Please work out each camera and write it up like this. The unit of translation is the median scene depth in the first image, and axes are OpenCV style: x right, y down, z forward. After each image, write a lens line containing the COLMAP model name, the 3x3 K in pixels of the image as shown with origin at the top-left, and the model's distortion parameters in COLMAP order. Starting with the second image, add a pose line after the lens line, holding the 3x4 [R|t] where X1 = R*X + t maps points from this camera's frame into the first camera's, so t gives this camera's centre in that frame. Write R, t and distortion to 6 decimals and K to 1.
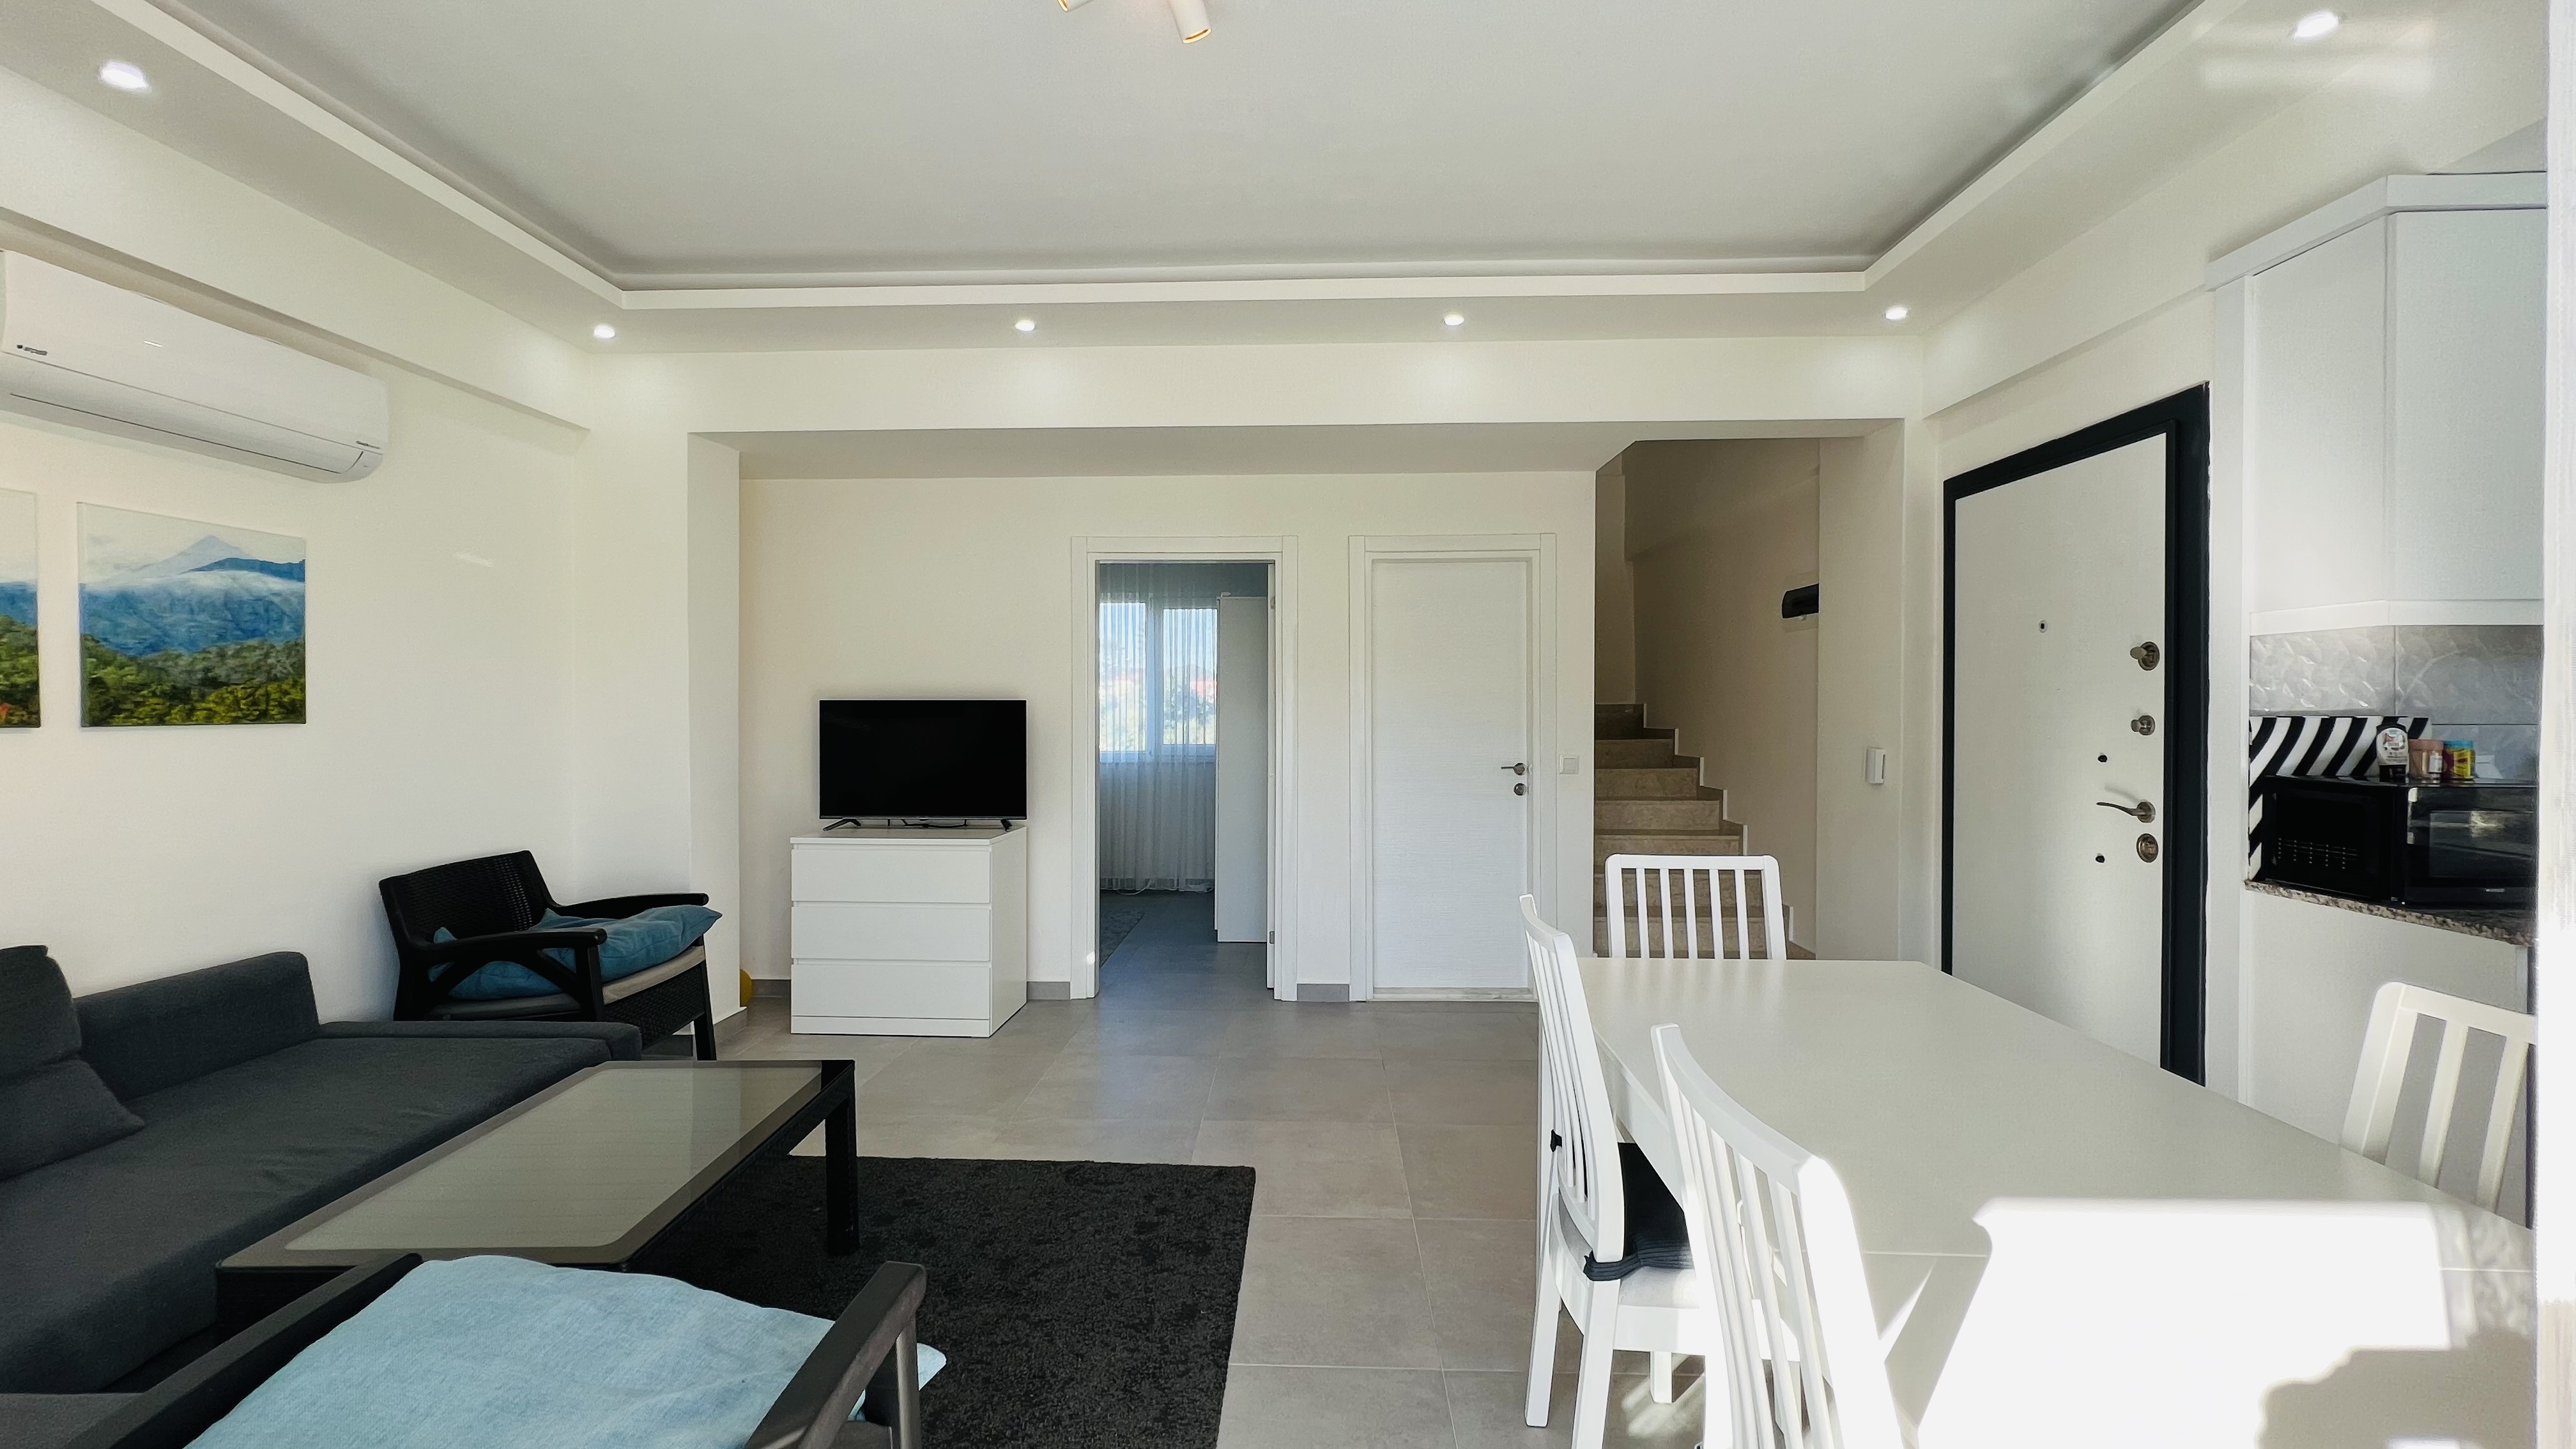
lens RADIAL K [[1029.0, 0, 1282.9], [0, 1029.0, 721.4], [0, 0, 1]] dist [-0.001181, 0.000574]
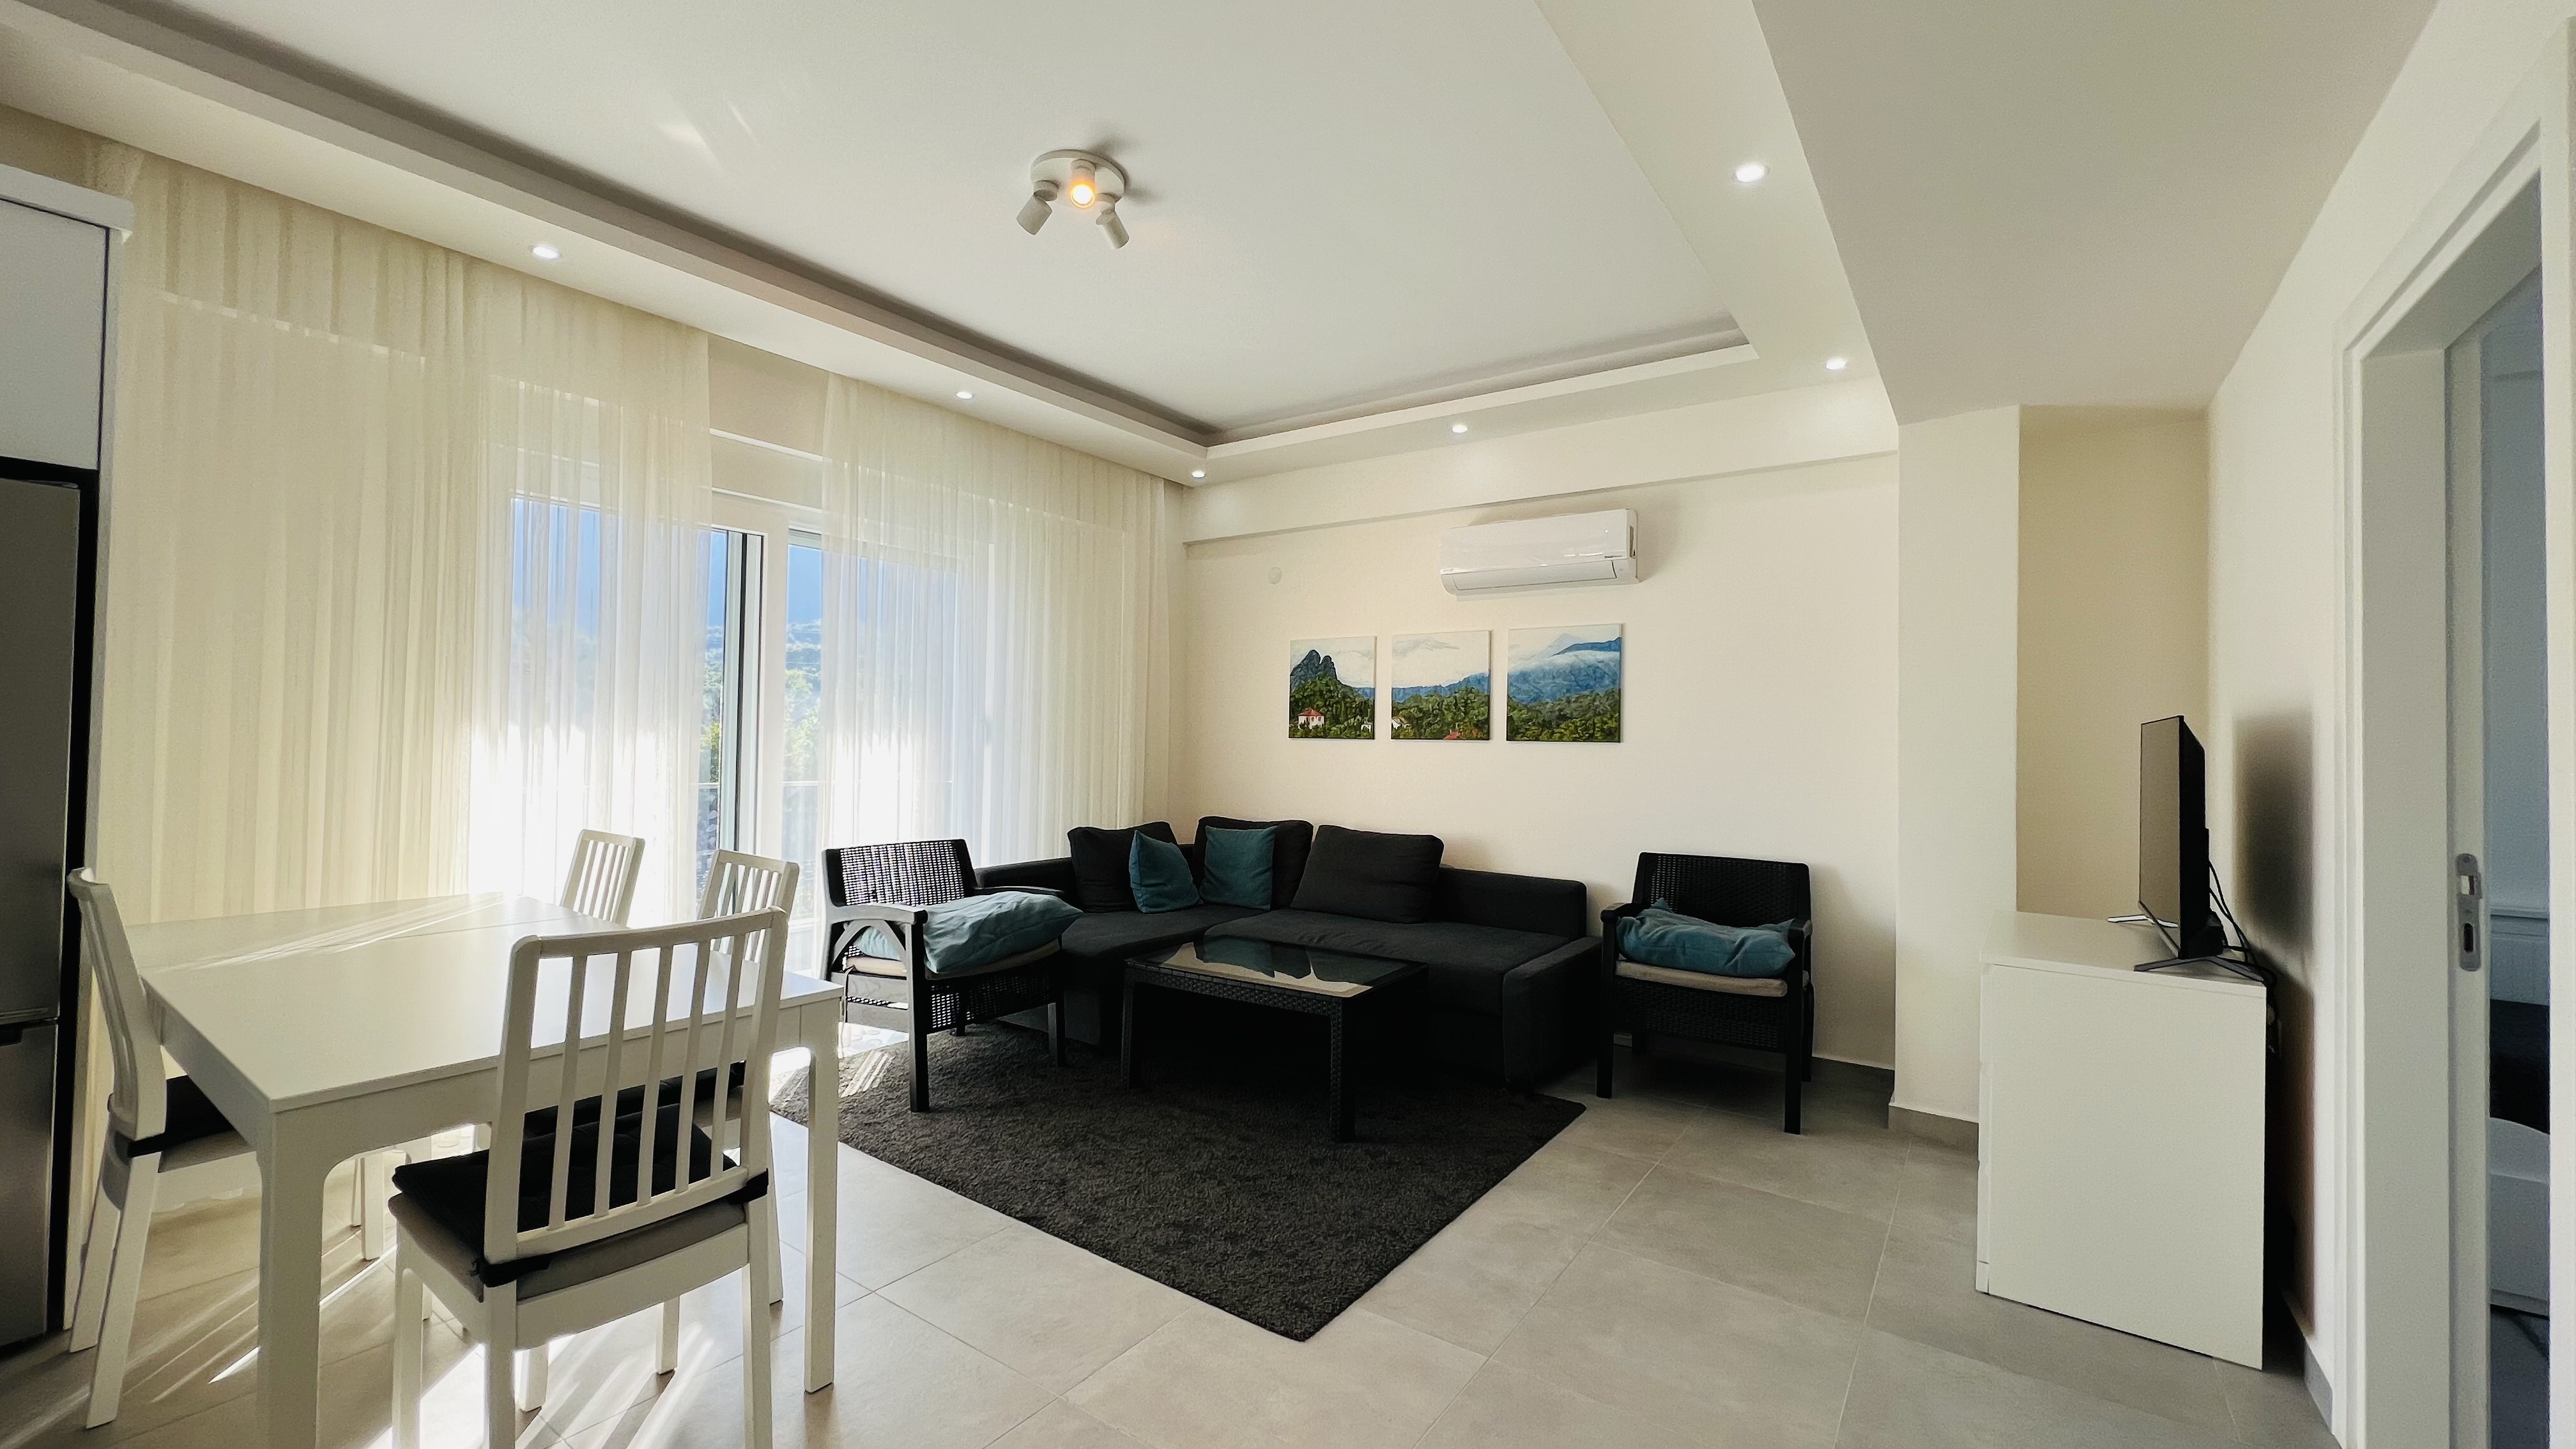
lens RADIAL K [[1029.0, 0, 1274.7], [0, 1029.0, 720.8], [0, 0, 1]] dist [-0.001181, 0.000574]
pose [[-0.550376, -0.022378, -0.834617, 0.673115], [-0.026276, 0.999610, -0.009475, -0.002627], [0.834503, 0.016715, -0.550749, 1.530767]]
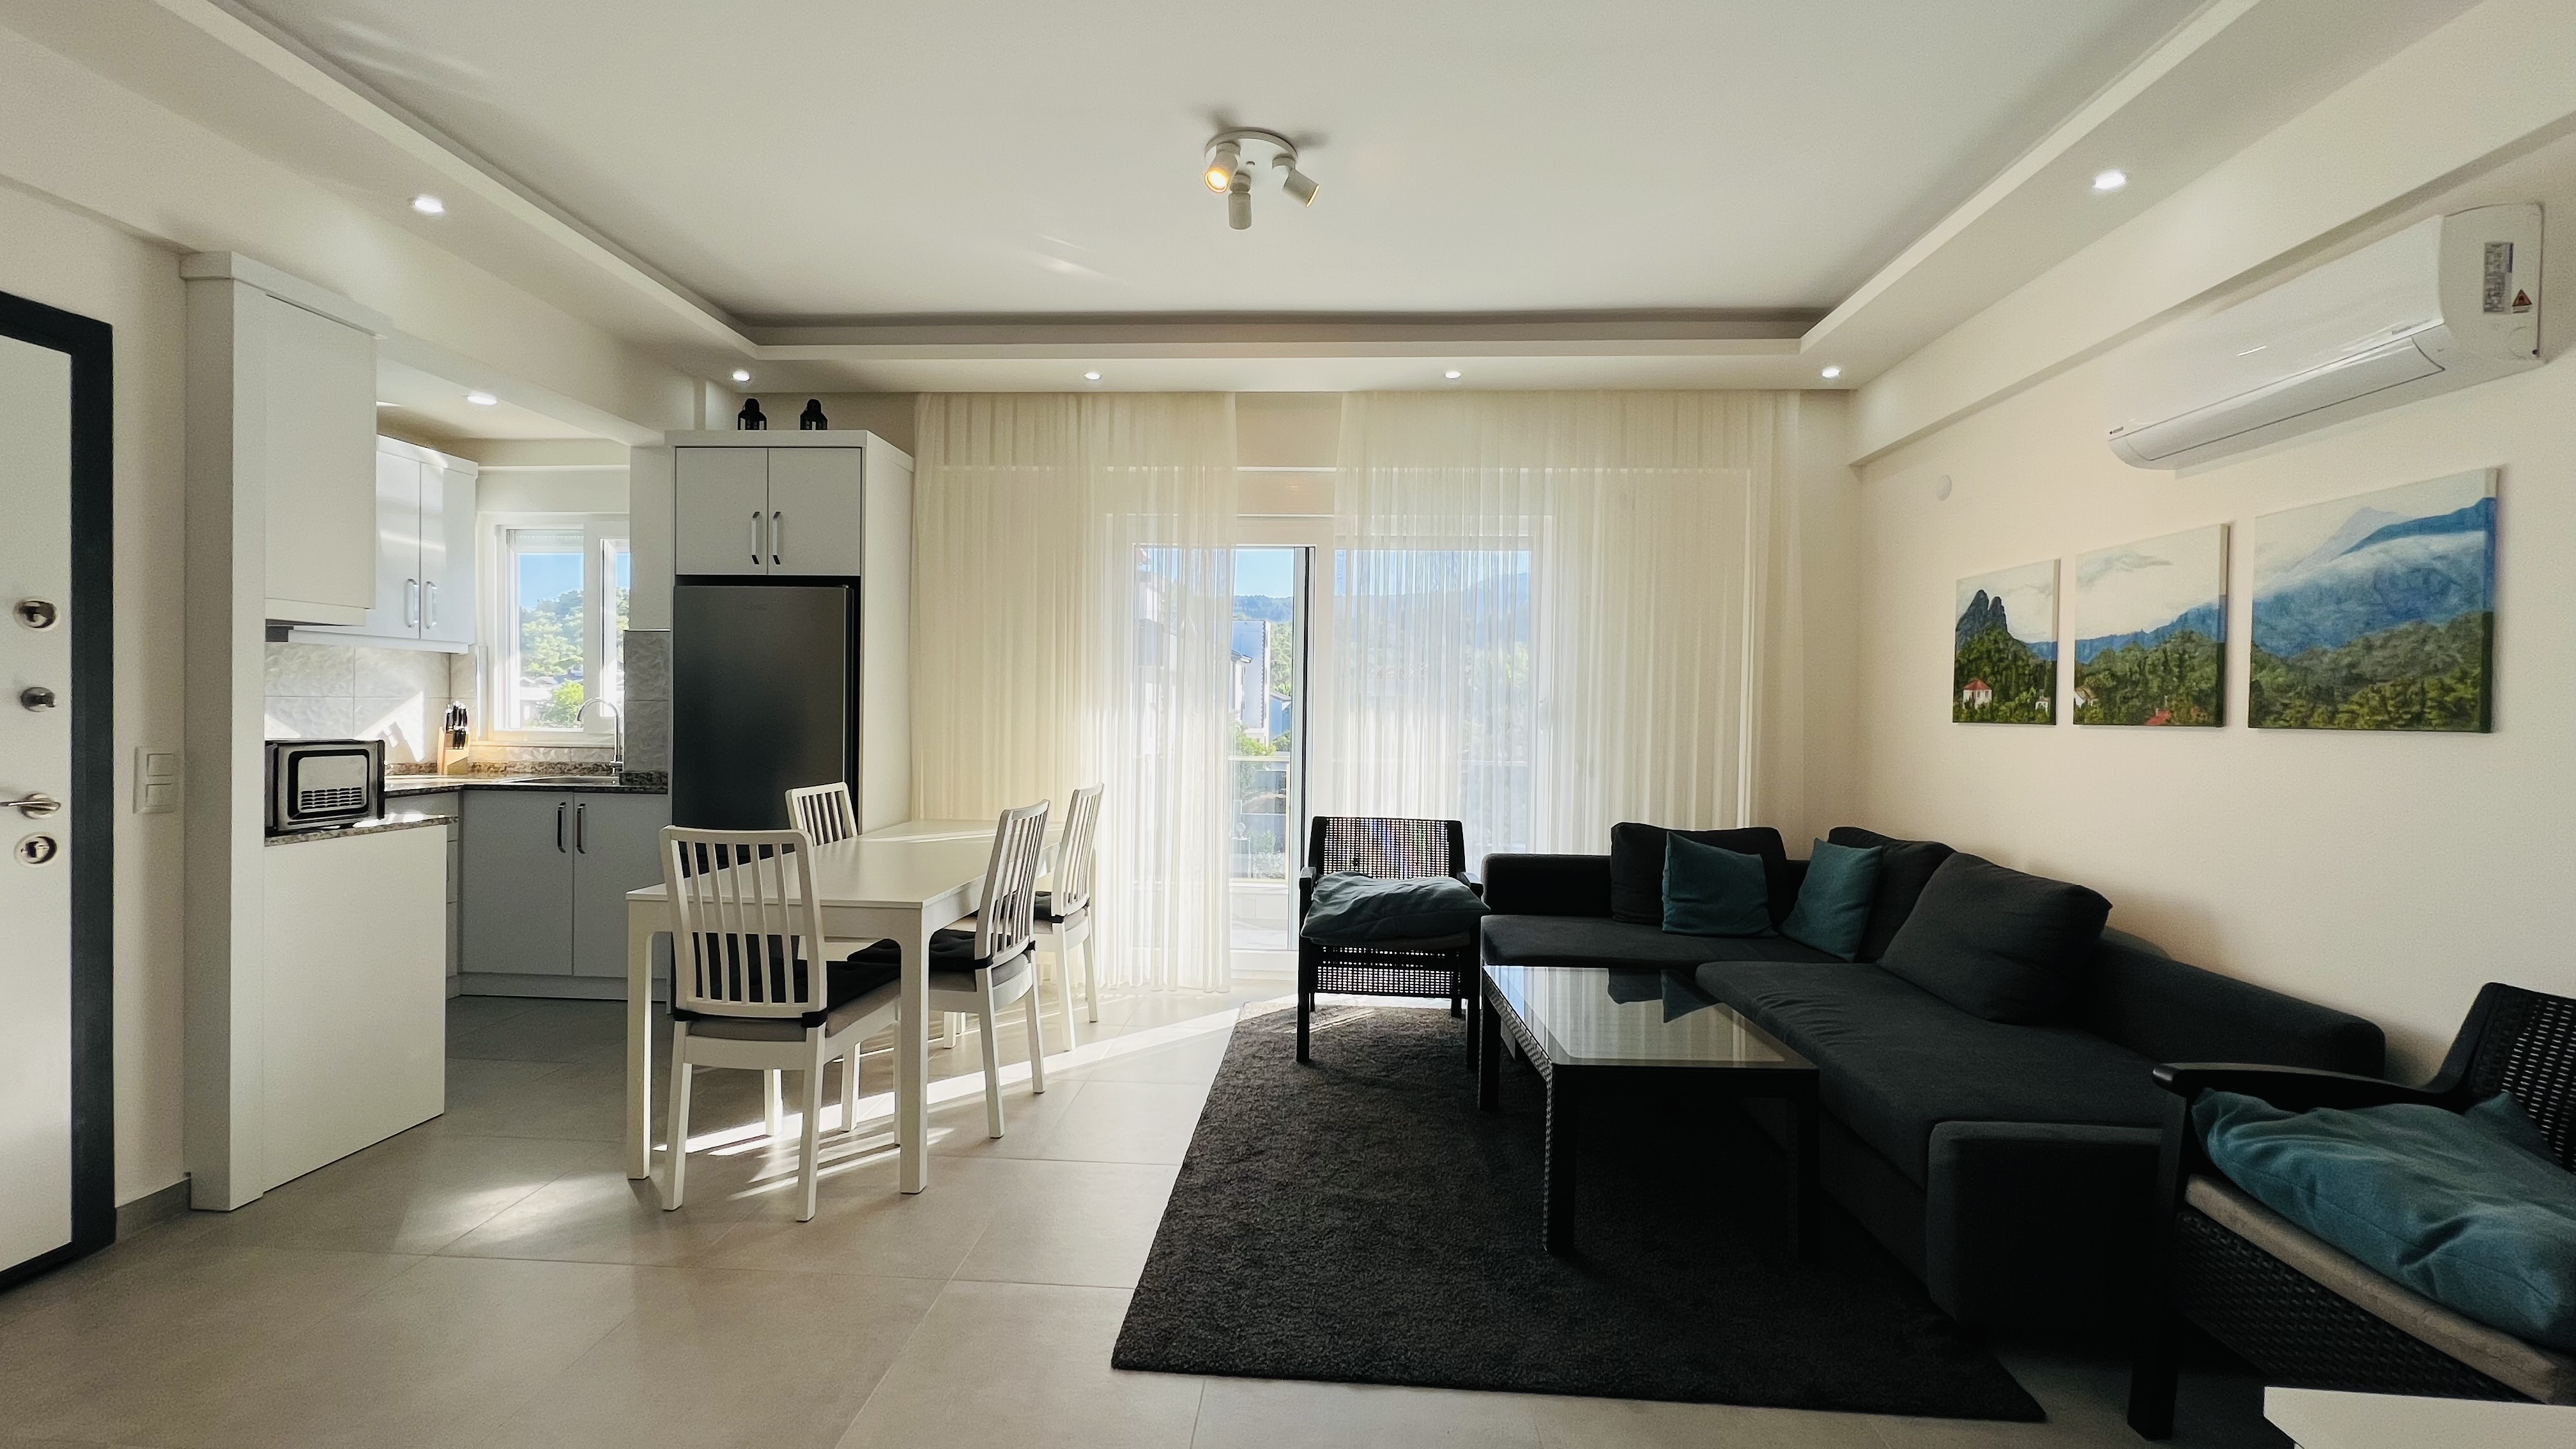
lens RADIAL K [[1029.0, 0, 1285.3], [0, 1029.0, 723.5], [0, 0, 1]] dist [-0.001181, 0.000574]
pose [[-0.999677, -0.014248, 0.021033, -0.168140], [-0.013662, 0.999521, 0.027768, -0.013279], [-0.021419, 0.027471, -0.999393, 1.847215]]
